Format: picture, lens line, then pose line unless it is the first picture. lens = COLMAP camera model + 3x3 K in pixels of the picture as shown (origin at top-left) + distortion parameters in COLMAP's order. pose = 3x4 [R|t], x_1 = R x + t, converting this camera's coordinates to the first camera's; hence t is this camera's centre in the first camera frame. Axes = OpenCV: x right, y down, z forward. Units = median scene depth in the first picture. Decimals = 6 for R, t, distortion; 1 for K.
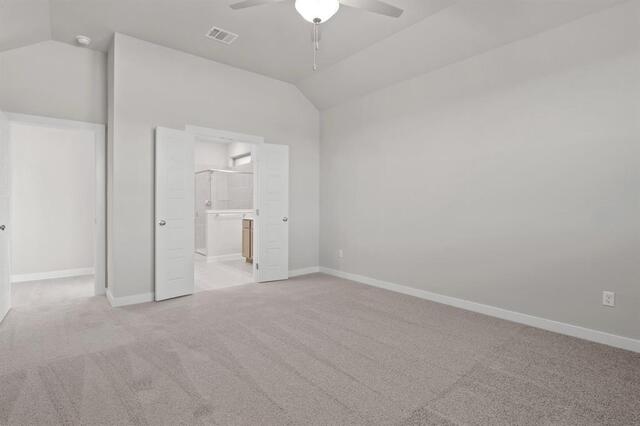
lens RADIAL K [[316.7, 0, 320.5], [0, 316.7, 209.5], [0, 0, 1]] dist [-0.014013, 0.000684]
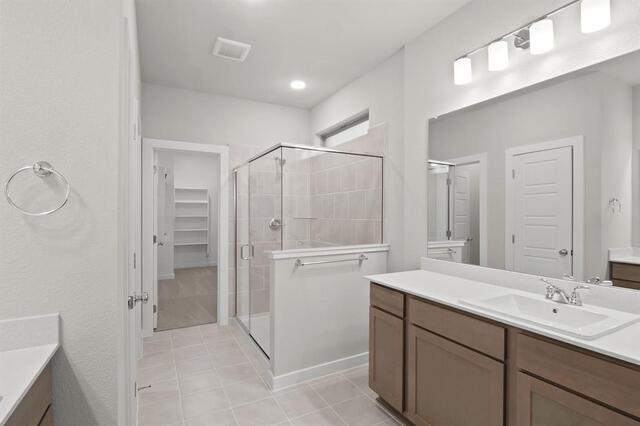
lens RADIAL K [[314.7, 0, 320.0], [0, 314.7, 213.0], [0, 0, 1]] dist [-0.002443, -0.000225]
pose [[0.983087, 0.009408, -0.182898, -0.205157], [-0.011718, 0.999865, -0.011554, -0.034060], [0.182765, 0.013502, 0.983064, 0.556692]]
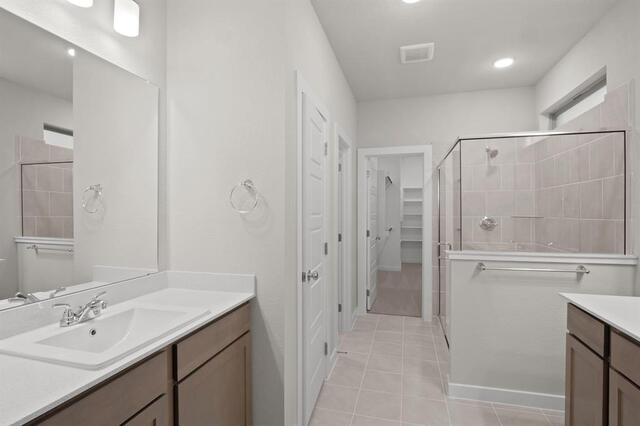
lens RADIAL K [[316.7, 0, 320.5], [0, 316.7, 209.5], [0, 0, 1]] dist [-0.014013, 0.000684]
pose [[0.585322, 0.004096, -0.810790, -0.134490], [-0.014893, 0.999873, -0.005701, -0.034939], [0.810664, 0.015412, 0.585309, 0.582019]]
